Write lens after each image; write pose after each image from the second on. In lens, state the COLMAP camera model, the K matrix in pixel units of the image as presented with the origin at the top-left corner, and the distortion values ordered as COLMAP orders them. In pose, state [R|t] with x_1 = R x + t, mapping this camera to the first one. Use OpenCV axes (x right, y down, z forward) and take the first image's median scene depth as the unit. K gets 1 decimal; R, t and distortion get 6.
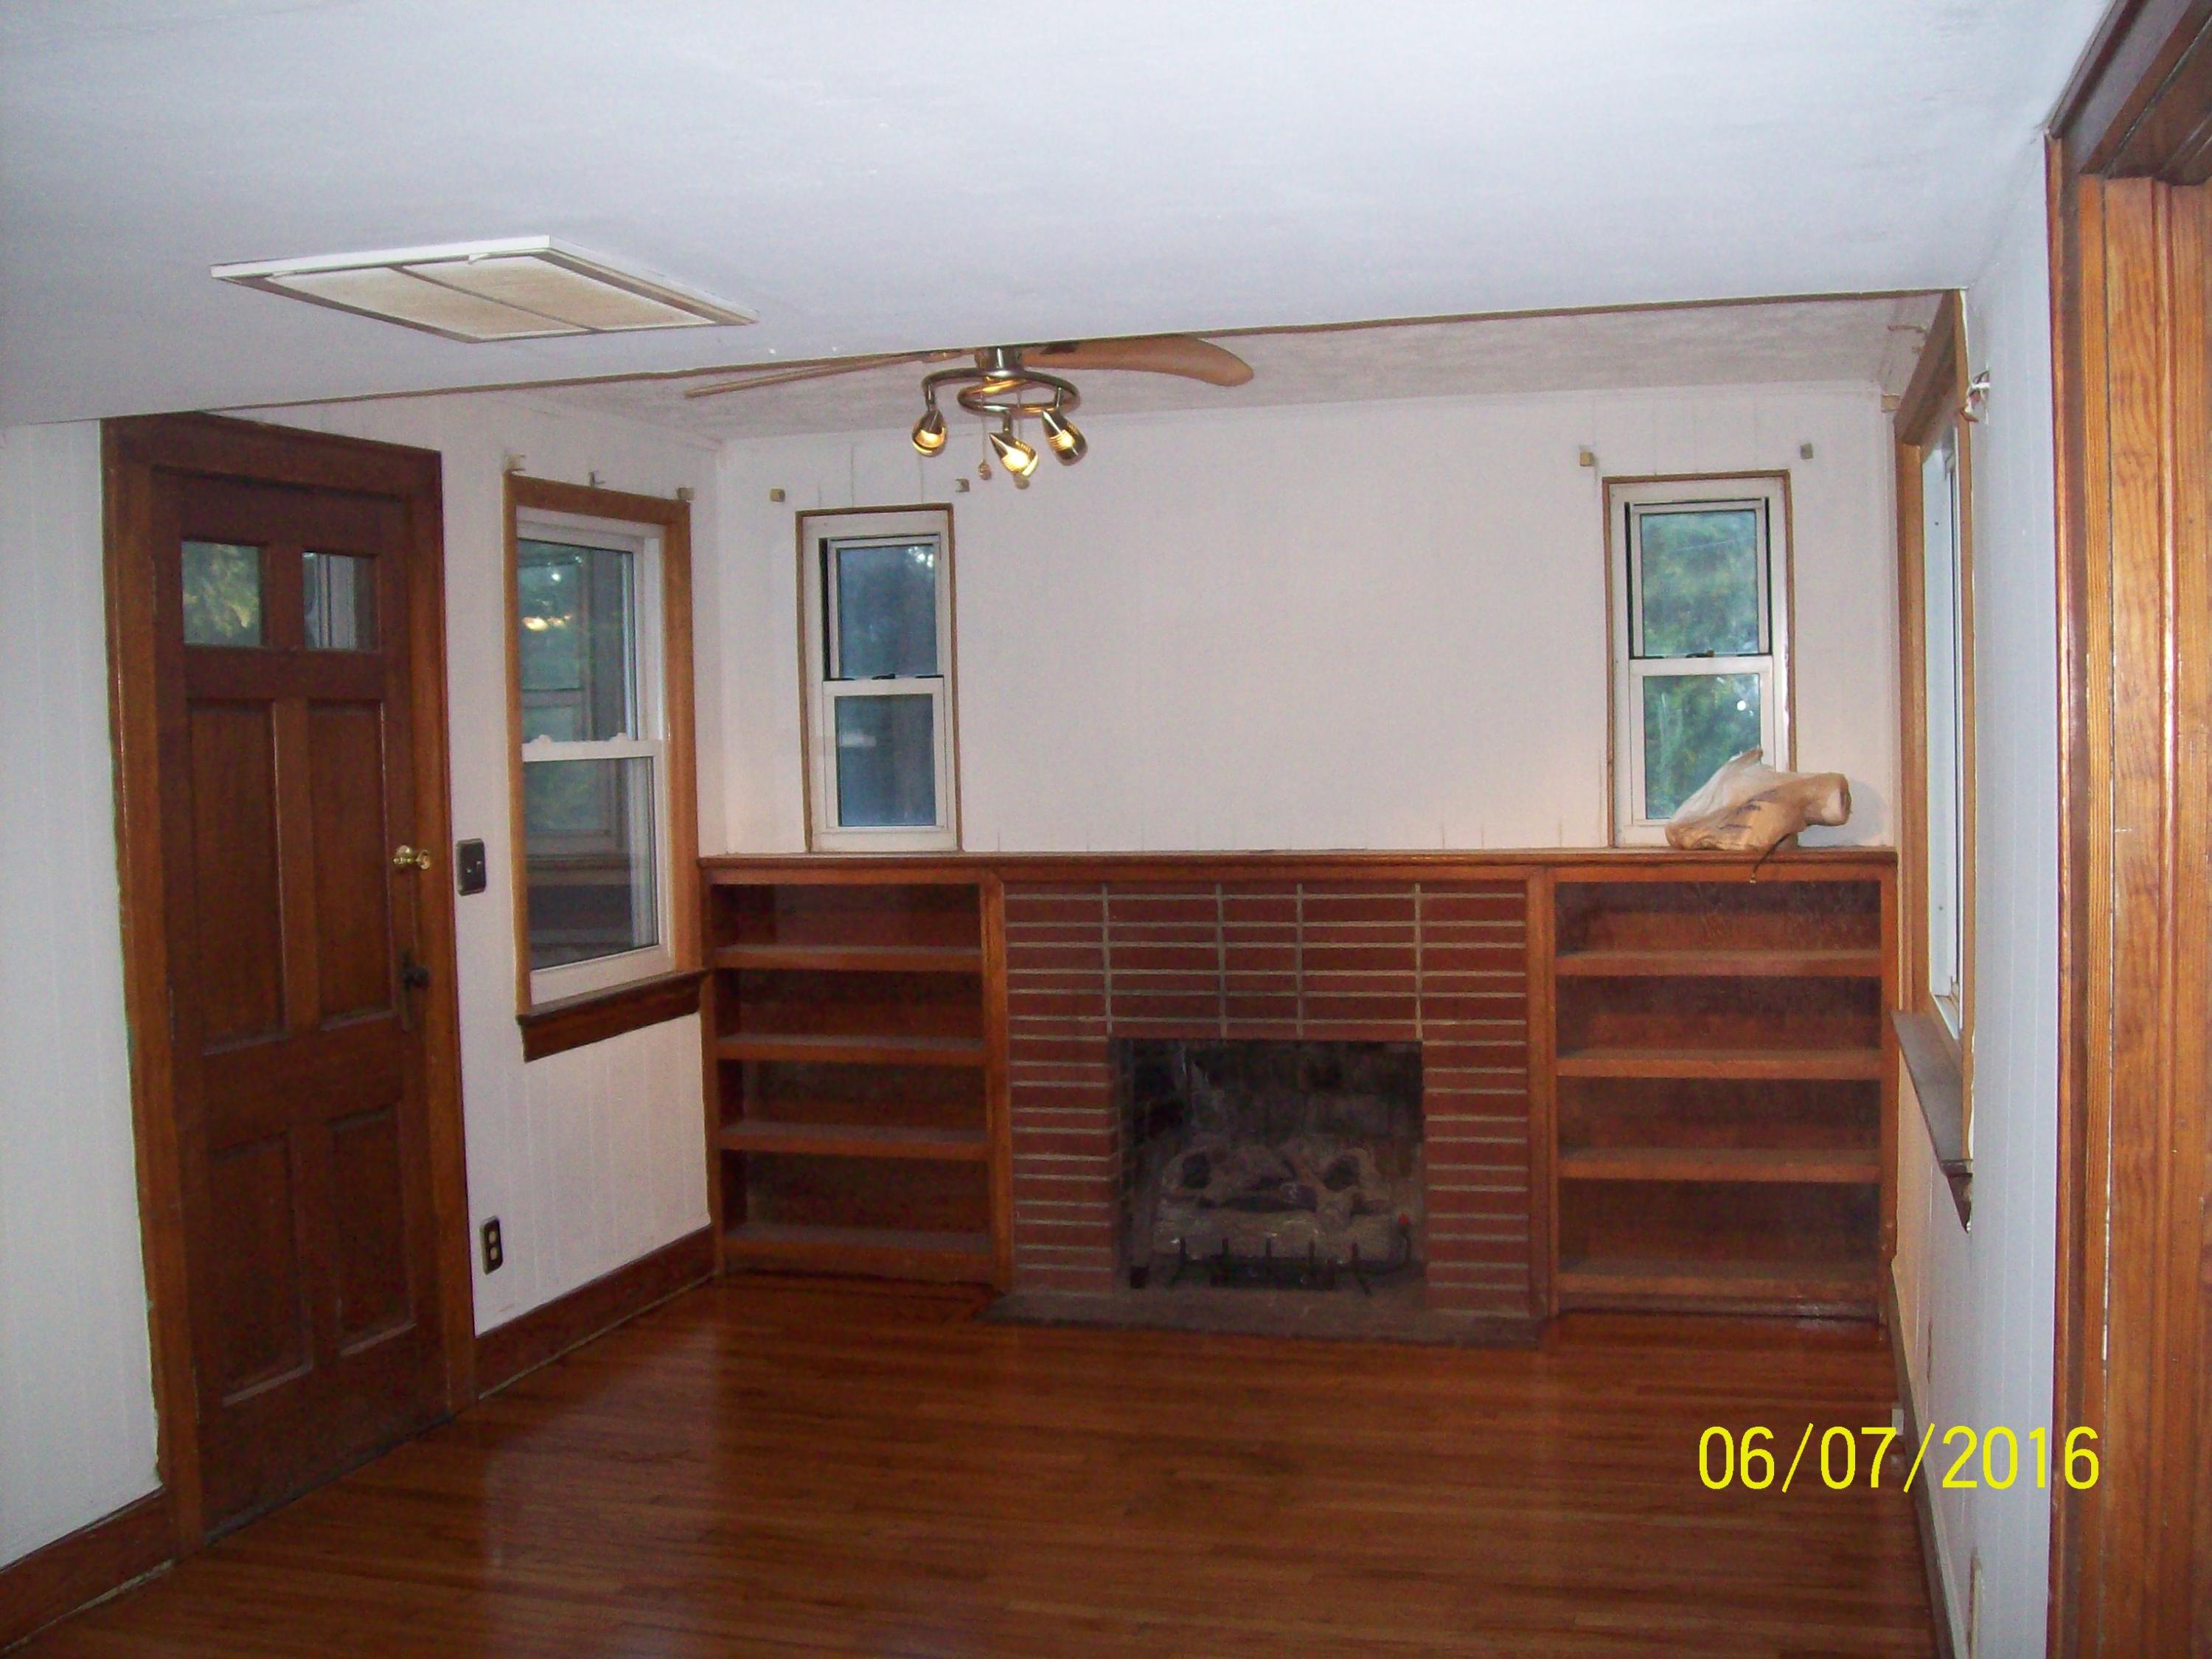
lens RADIAL K [[2346.0, 0, 1141.7], [0, 2346.0, 842.9], [0, 0, 1]] dist [-0.182523, 0.126949]
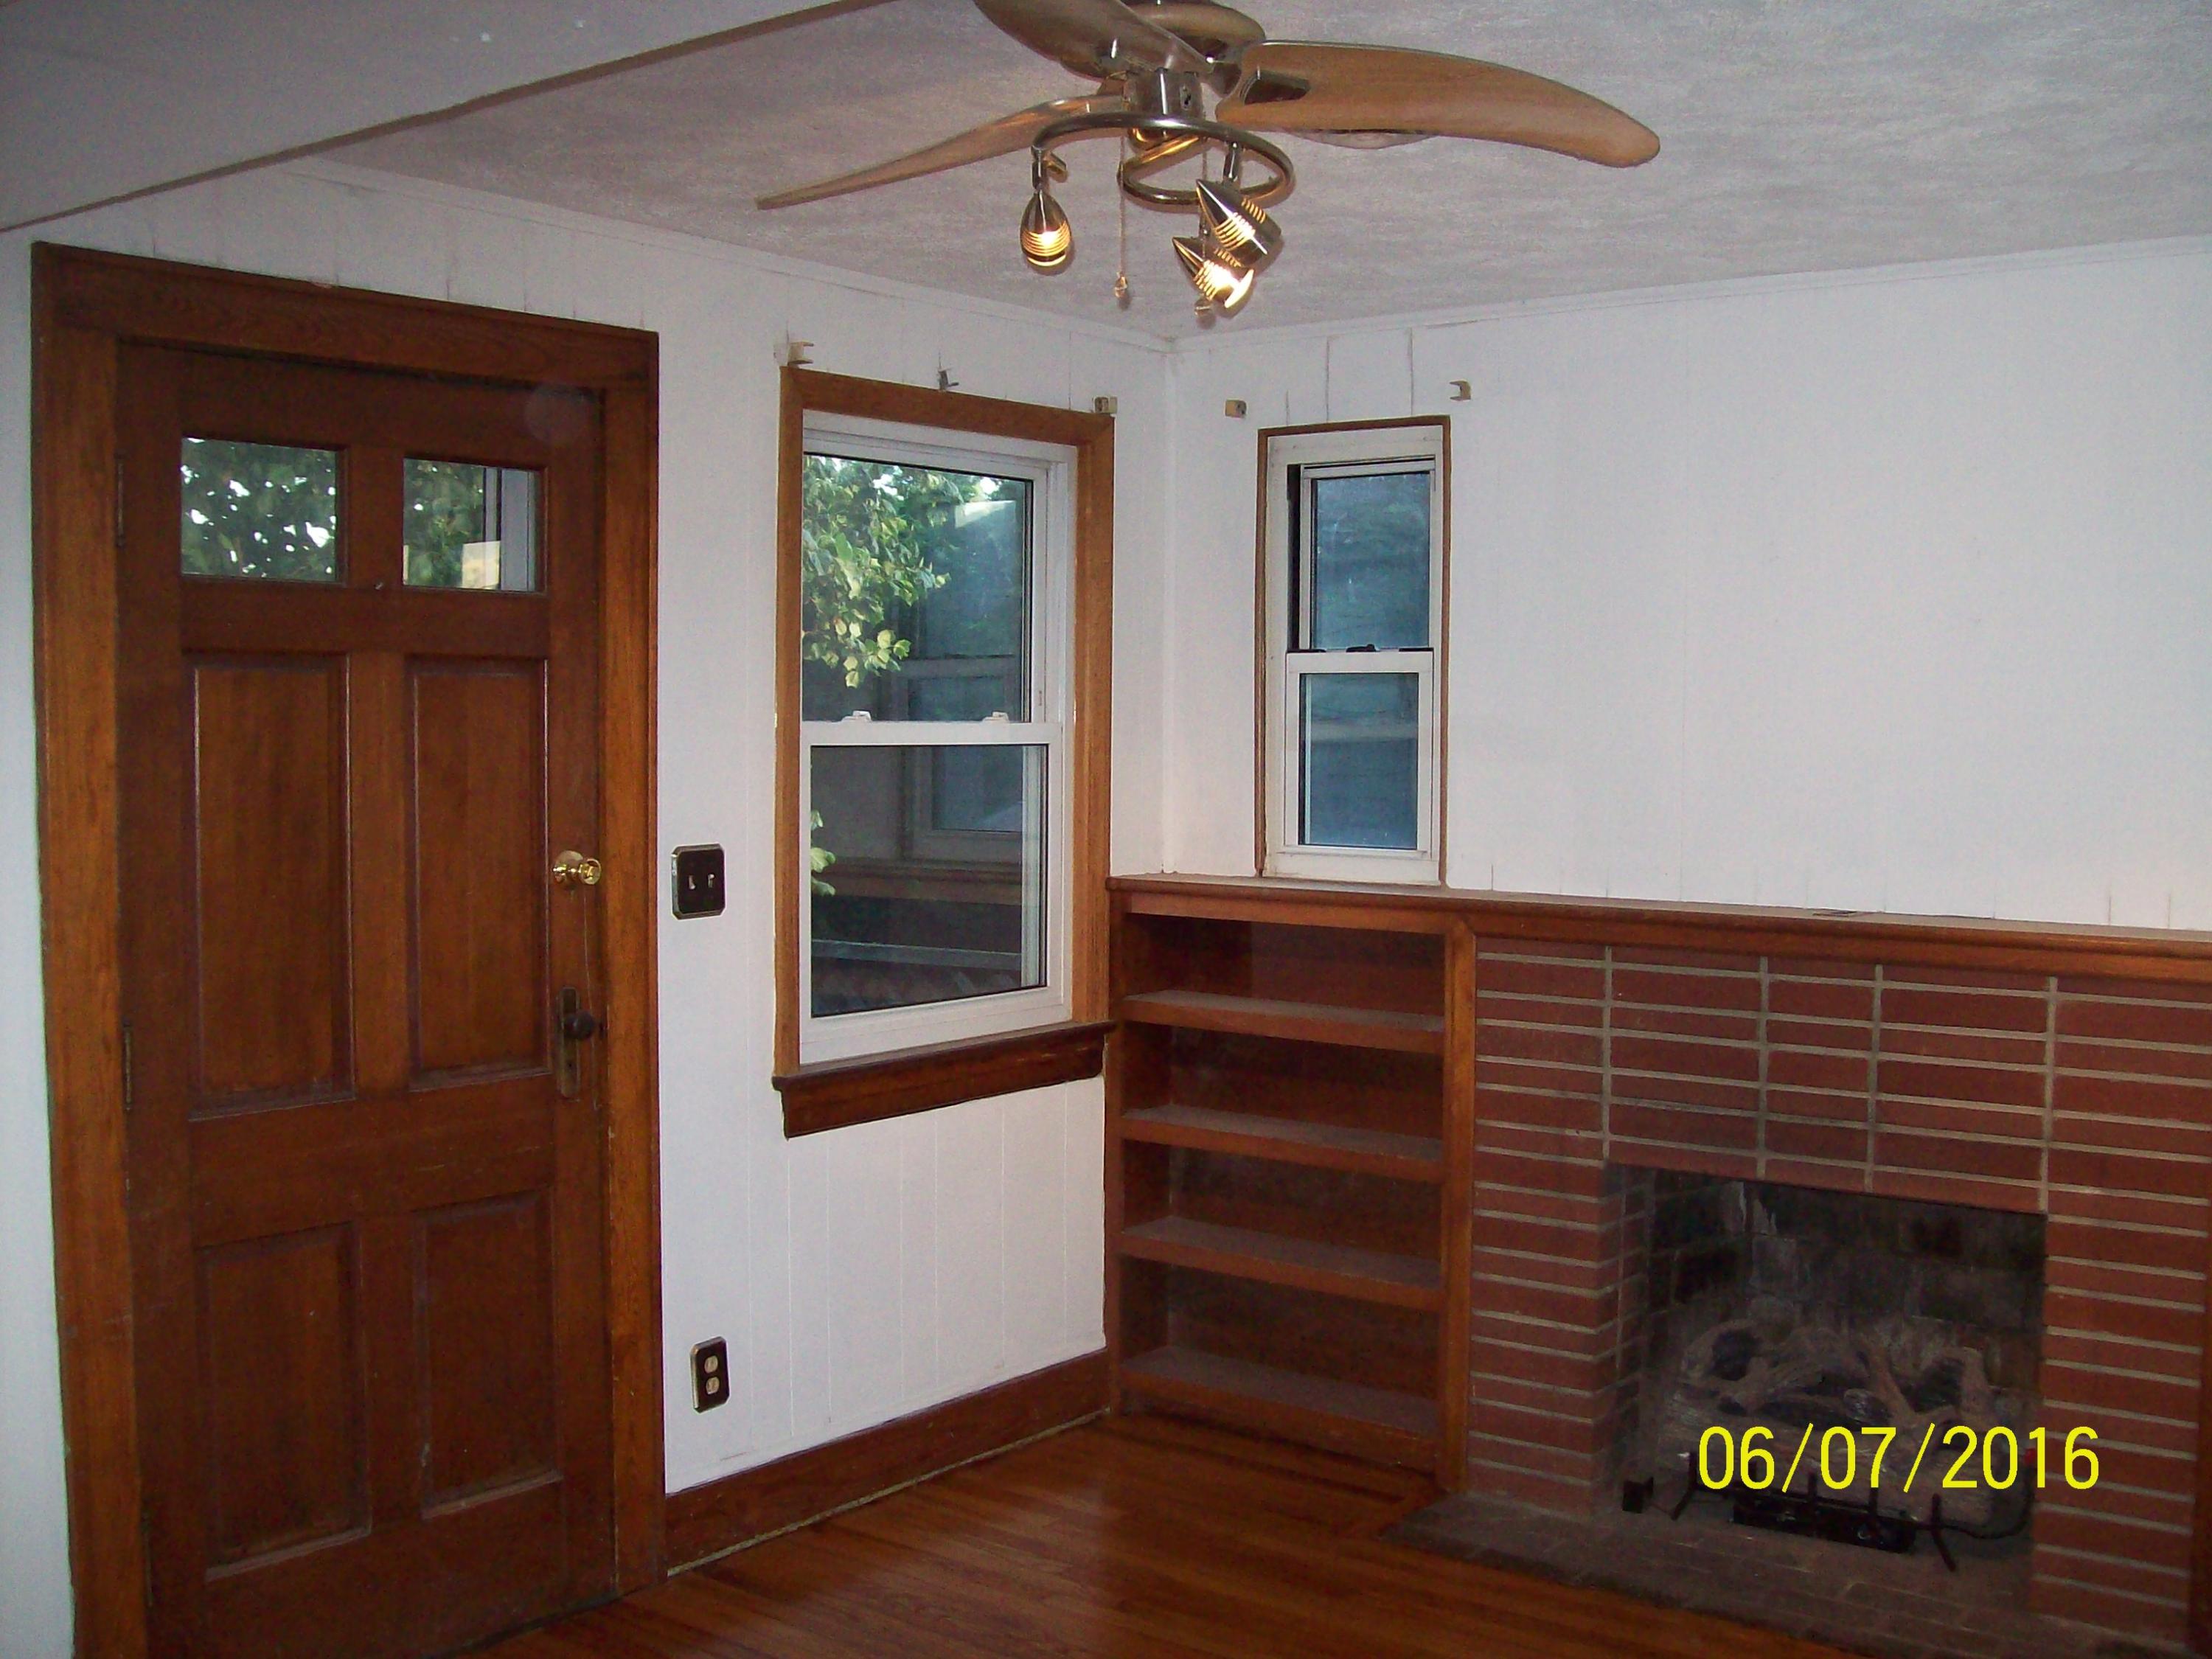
lens RADIAL K [[2346.0, 0, 1141.7], [0, 2346.0, 842.9], [0, 0, 1]] dist [-0.182523, 0.126949]
pose [[0.929719, 0.047626, -0.365177, 0.110798], [-0.045691, 0.998858, 0.013944, -0.017472], [0.365424, 0.003721, 0.930834, 0.301854]]
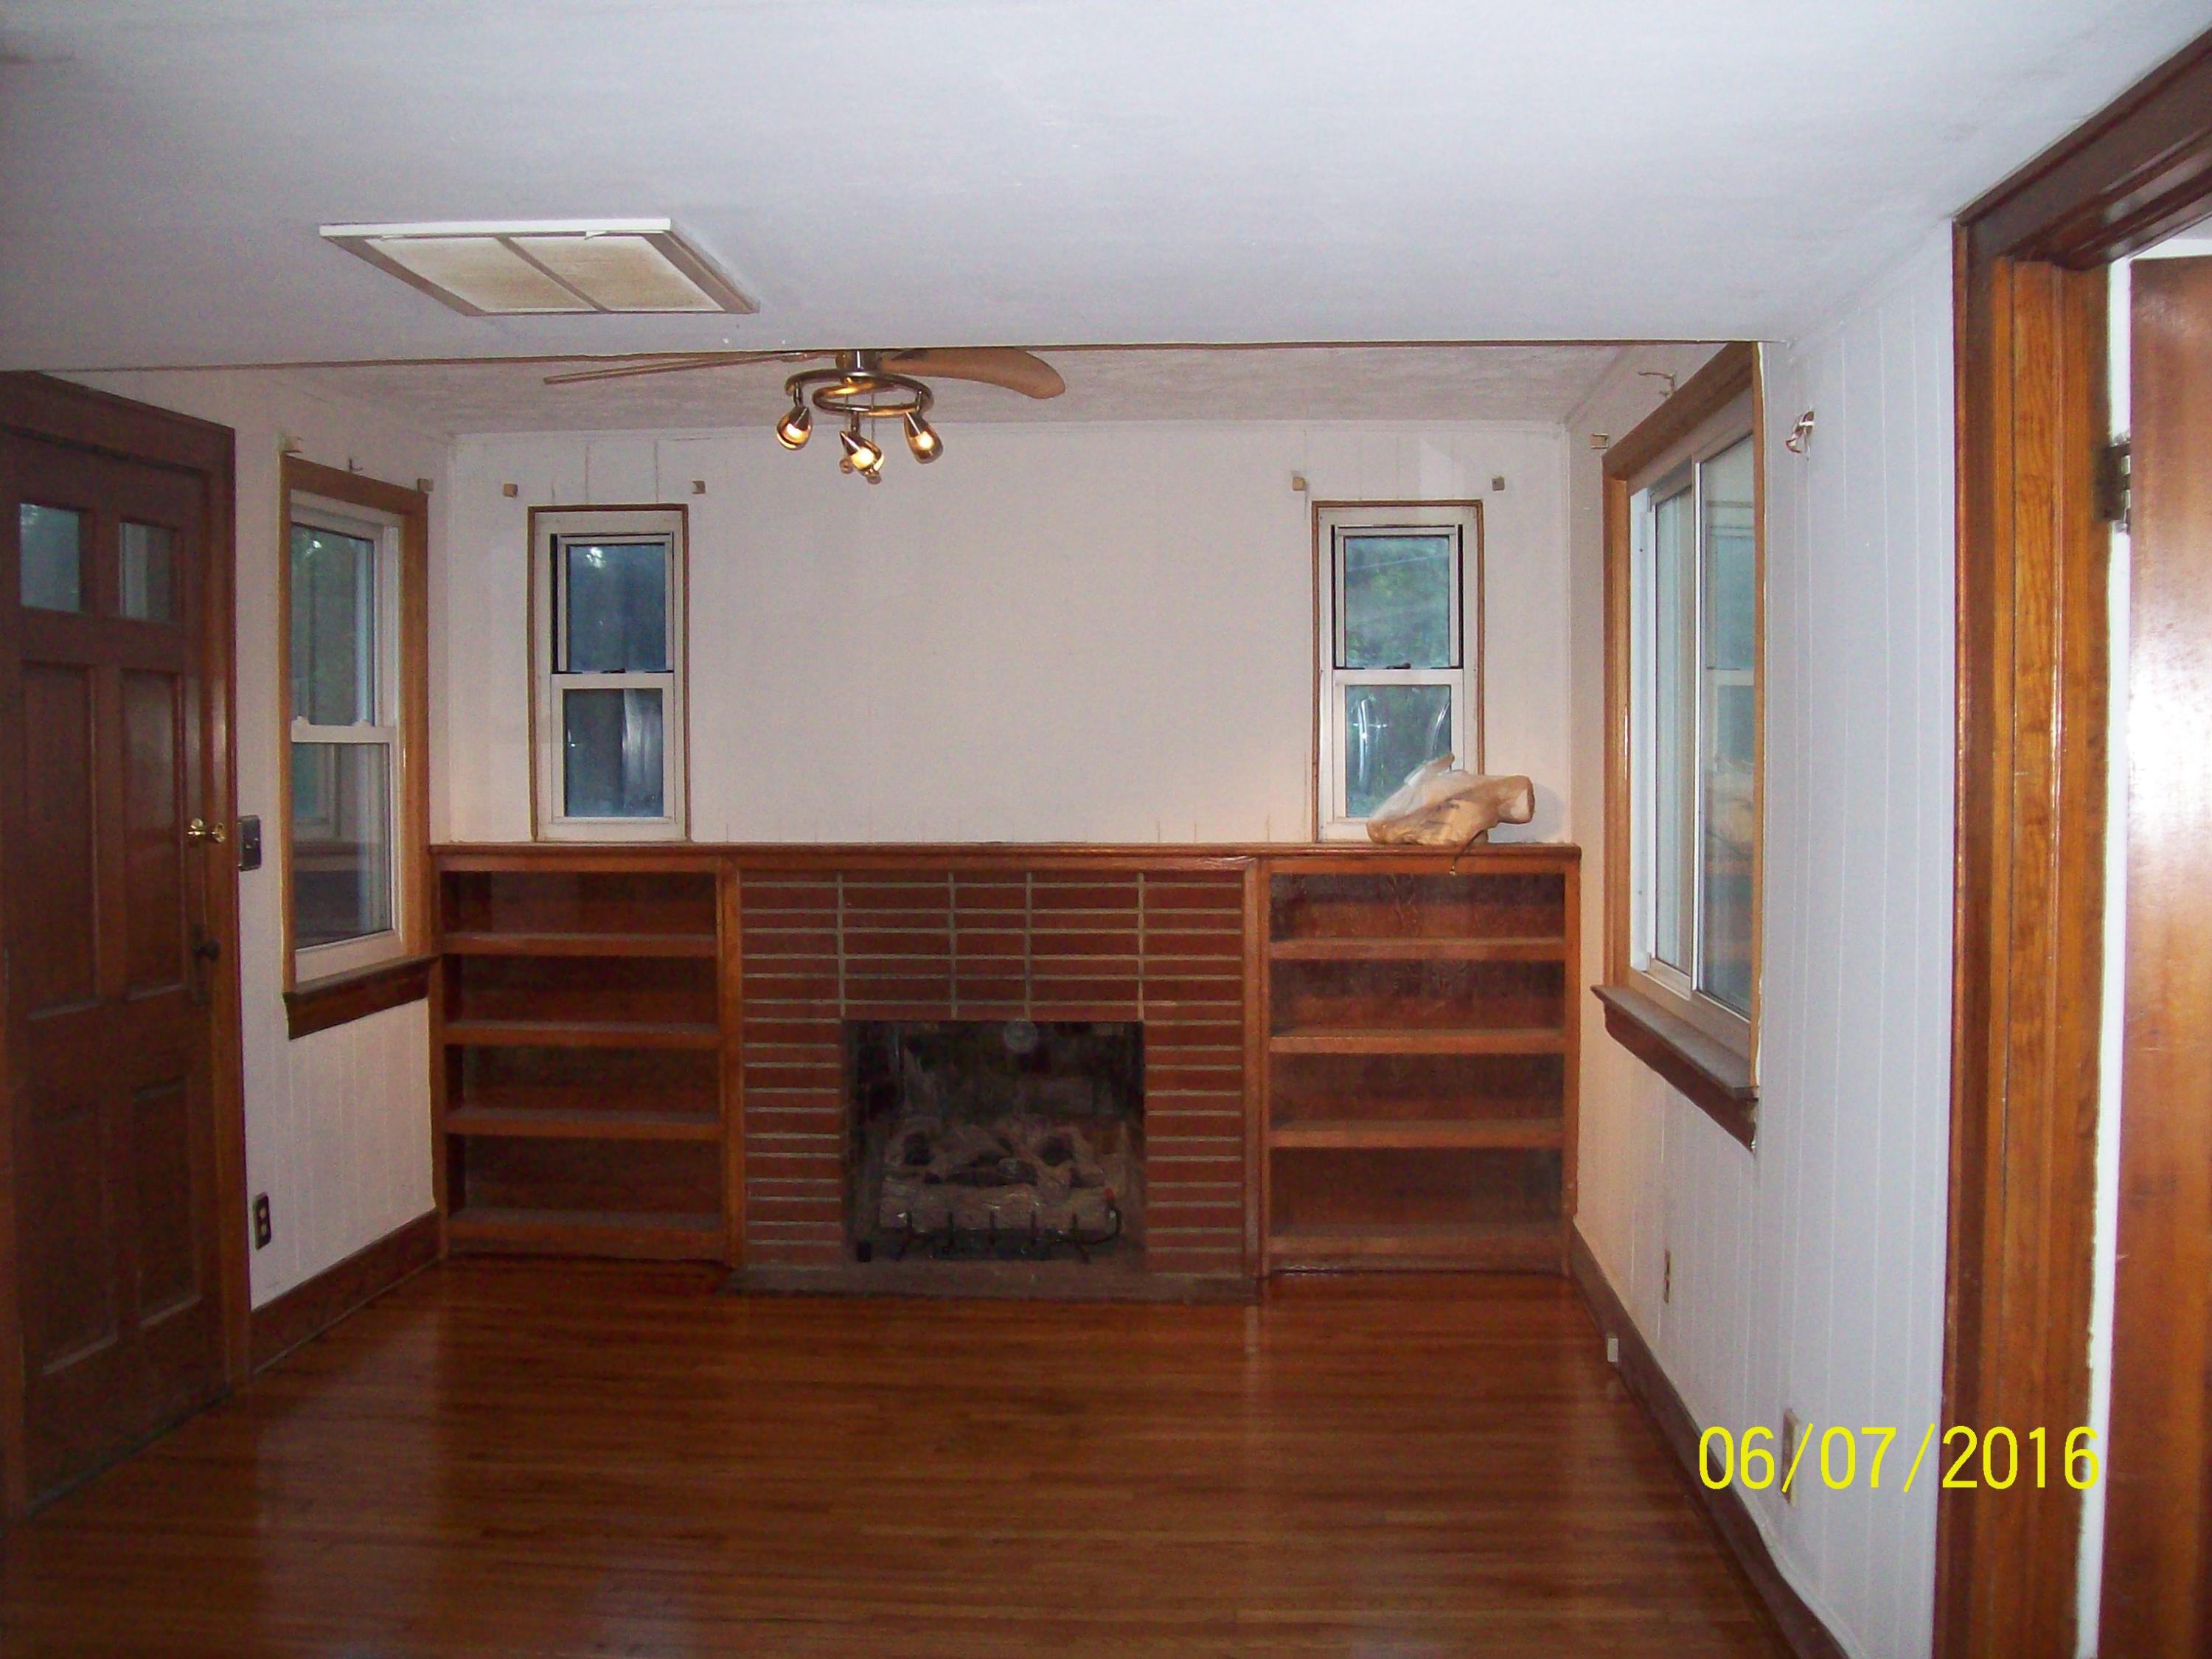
lens RADIAL K [[2346.0, 0, 1141.7], [0, 2346.0, 842.9], [0, 0, 1]] dist [-0.182523, 0.126949]
pose [[0.977093, 0.012115, 0.212465, -0.108422], [-0.009140, 0.999846, -0.014978, 0.019125], [-0.212614, 0.012693, 0.977054, -0.047008]]
